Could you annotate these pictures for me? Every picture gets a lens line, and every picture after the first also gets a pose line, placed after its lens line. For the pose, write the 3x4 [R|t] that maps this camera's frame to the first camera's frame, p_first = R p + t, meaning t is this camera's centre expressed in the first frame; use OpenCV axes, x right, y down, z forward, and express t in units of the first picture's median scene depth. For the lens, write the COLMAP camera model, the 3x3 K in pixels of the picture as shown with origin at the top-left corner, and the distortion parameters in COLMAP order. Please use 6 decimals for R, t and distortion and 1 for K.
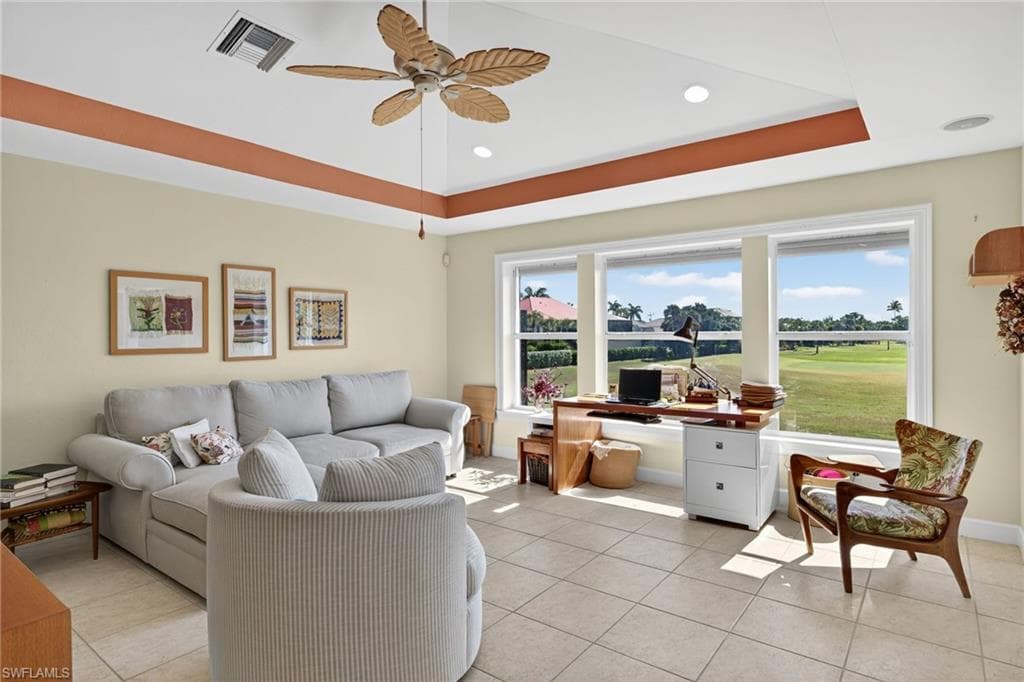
lens RADIAL K [[549.6, 0, 514.1], [0, 549.6, 333.7], [0, 0, 1]] dist [0.004244, 0.001698]
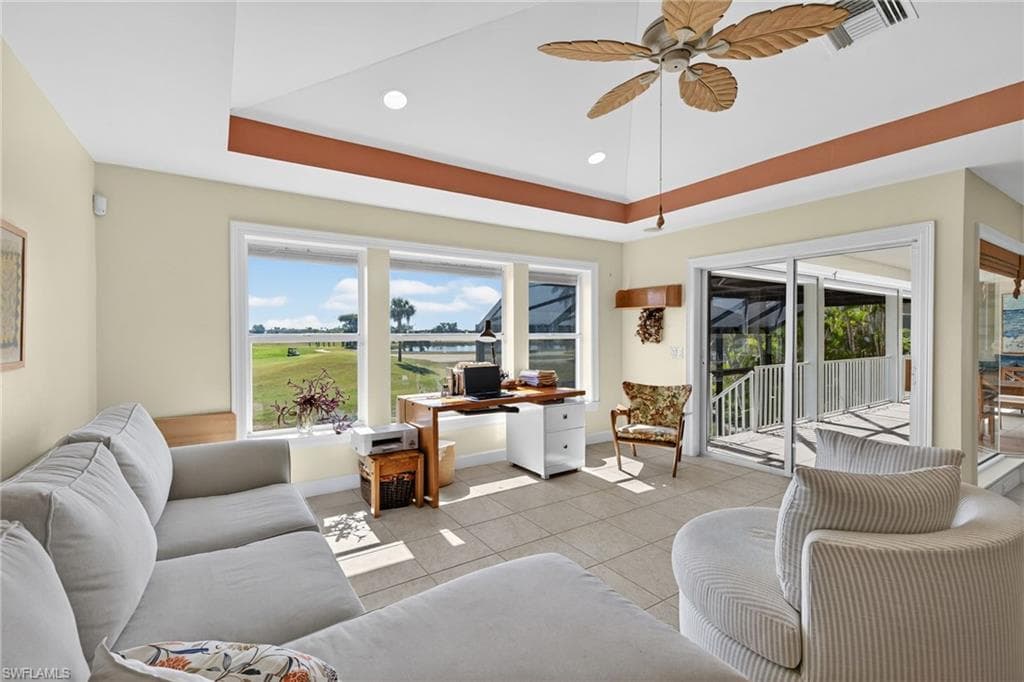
lens RADIAL K [[454.3, 0, 511.9], [0, 454.3, 338.5], [0, 0, 1]] dist [-0.002749, -0.000427]
pose [[0.325908, -0.006750, 0.945377, -0.707874], [0.001412, 0.999977, 0.006653, 0.001977], [-0.945400, -0.000833, 0.325910, 0.738924]]
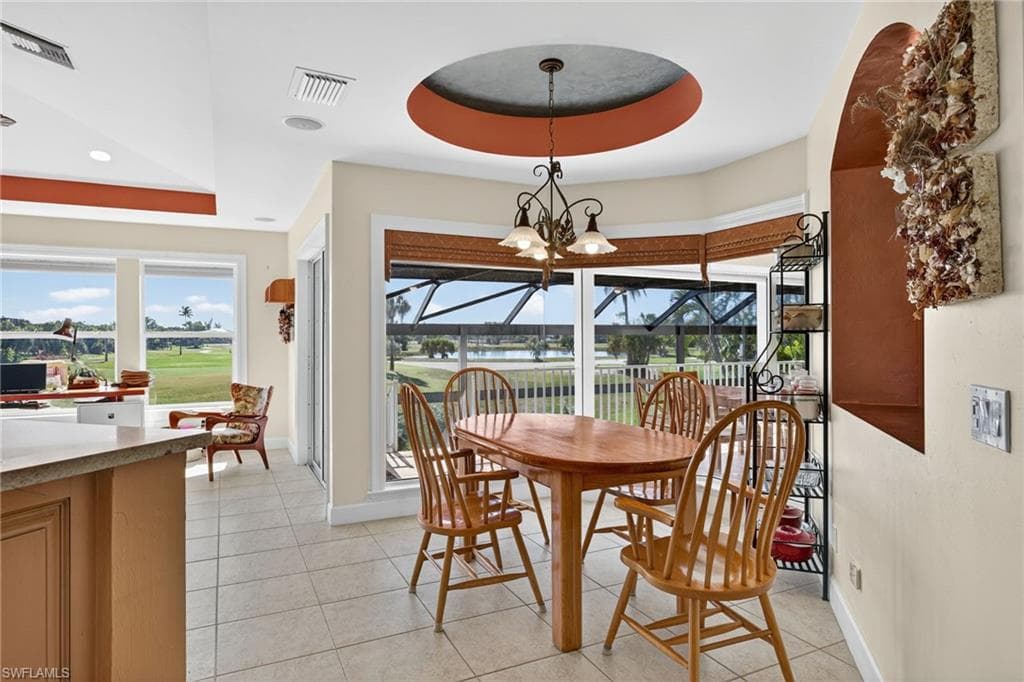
lens RADIAL K [[586.7, 0, 517.1], [0, 586.7, 338.4], [0, 0, 1]] dist [0.003523, 0.001062]
pose [[0.435198, -0.000721, 0.900334, -0.463923], [0.002331, 0.999997, -0.000326, 0.017094], [-0.900332, 0.002241, 0.435199, -0.488336]]
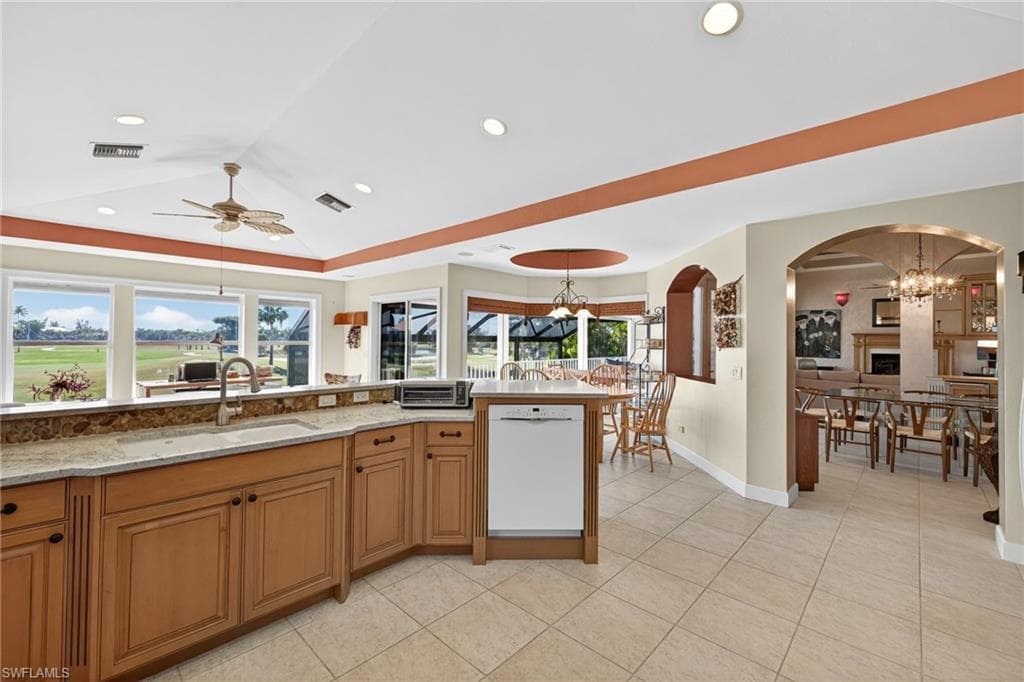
lens RADIAL K [[429.3, 0, 509.5], [0, 429.3, 336.5], [0, 0, 1]] dist [0.002709, 0.000035]
pose [[0.094462, 0.012256, 0.995453, -1.190566], [-0.009970, 0.999886, -0.011365, -0.013938], [-0.995479, -0.008852, 0.094573, -0.116009]]
